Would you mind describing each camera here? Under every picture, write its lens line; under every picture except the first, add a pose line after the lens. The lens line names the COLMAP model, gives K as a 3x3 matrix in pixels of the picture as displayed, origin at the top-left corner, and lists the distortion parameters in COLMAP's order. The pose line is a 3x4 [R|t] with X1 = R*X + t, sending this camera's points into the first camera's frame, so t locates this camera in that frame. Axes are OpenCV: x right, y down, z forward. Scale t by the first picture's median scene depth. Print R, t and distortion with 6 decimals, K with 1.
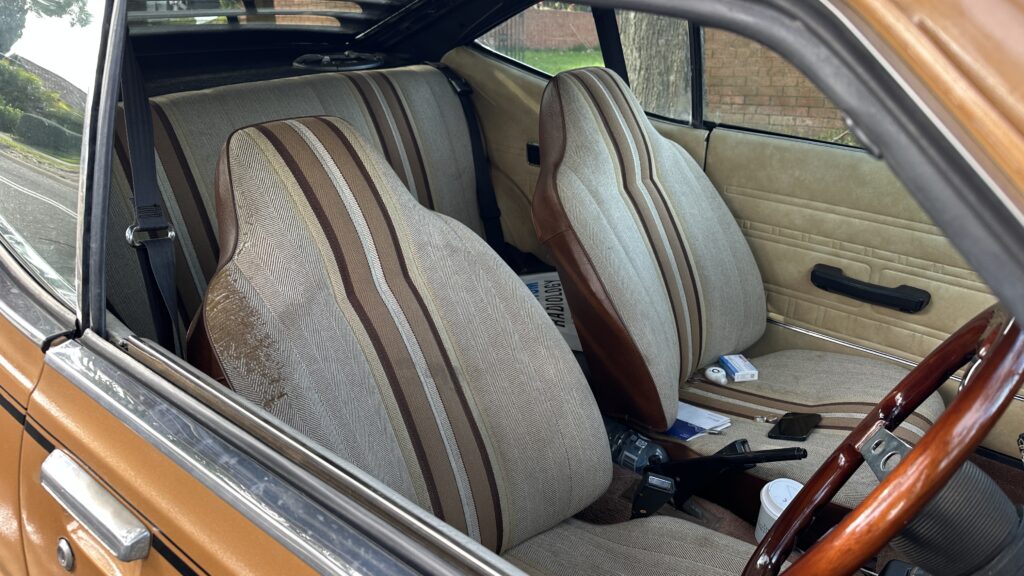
lens RADIAL K [[719.6, 0, 509.0], [0, 719.6, 275.3], [0, 0, 1]] dist [0.222794, -0.543536]
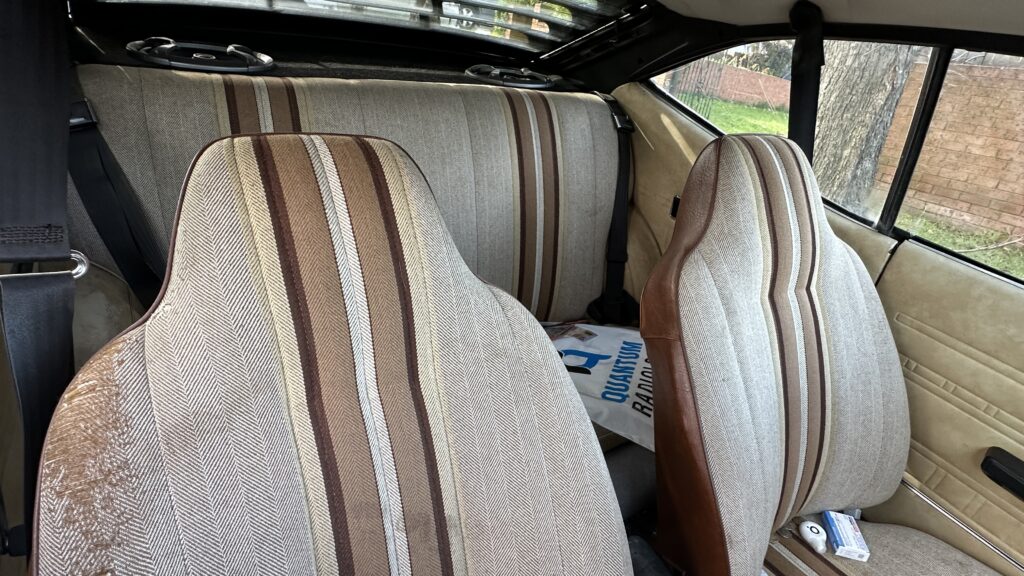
lens RADIAL K [[524.0, 0, 512.0], [0, 524.0, 288.0], [0, 0, 1]] dist [-0.005416, 0.000493]
pose [[0.930318, 0.273611, -0.244225, 0.031456], [-0.252671, 0.960820, 0.113940, -0.106017], [0.265832, -0.044292, 0.963001, 0.330226]]
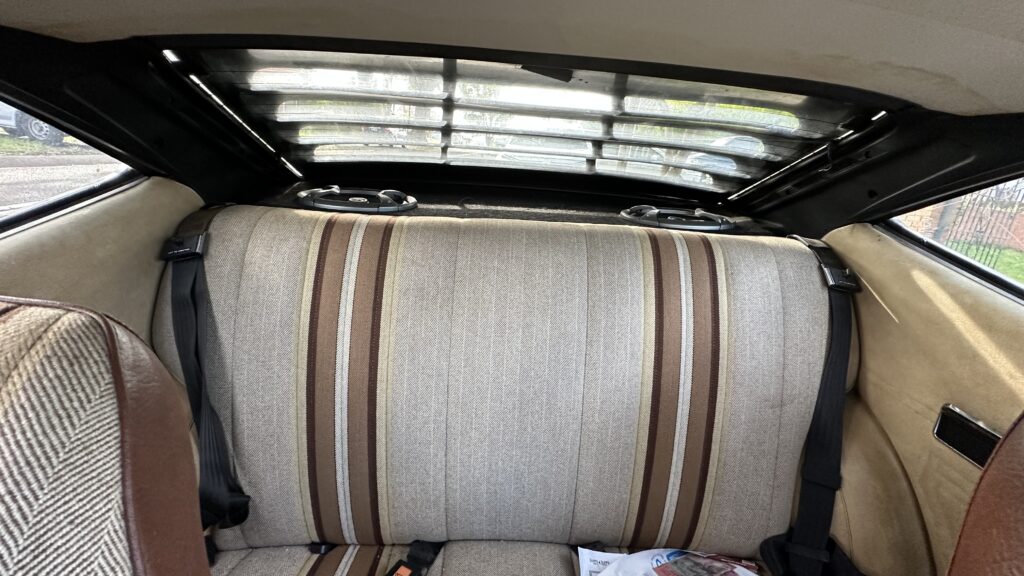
lens RADIAL K [[406.5, 0, 510.7], [0, 406.5, 284.4], [0, 0, 1]] dist [-0.000475, -0.000128]
pose [[0.636276, 0.269069, -0.723018, 0.015871], [-0.347084, 0.936839, 0.043197, -0.193804], [0.688974, 0.223463, 0.689478, 0.627797]]
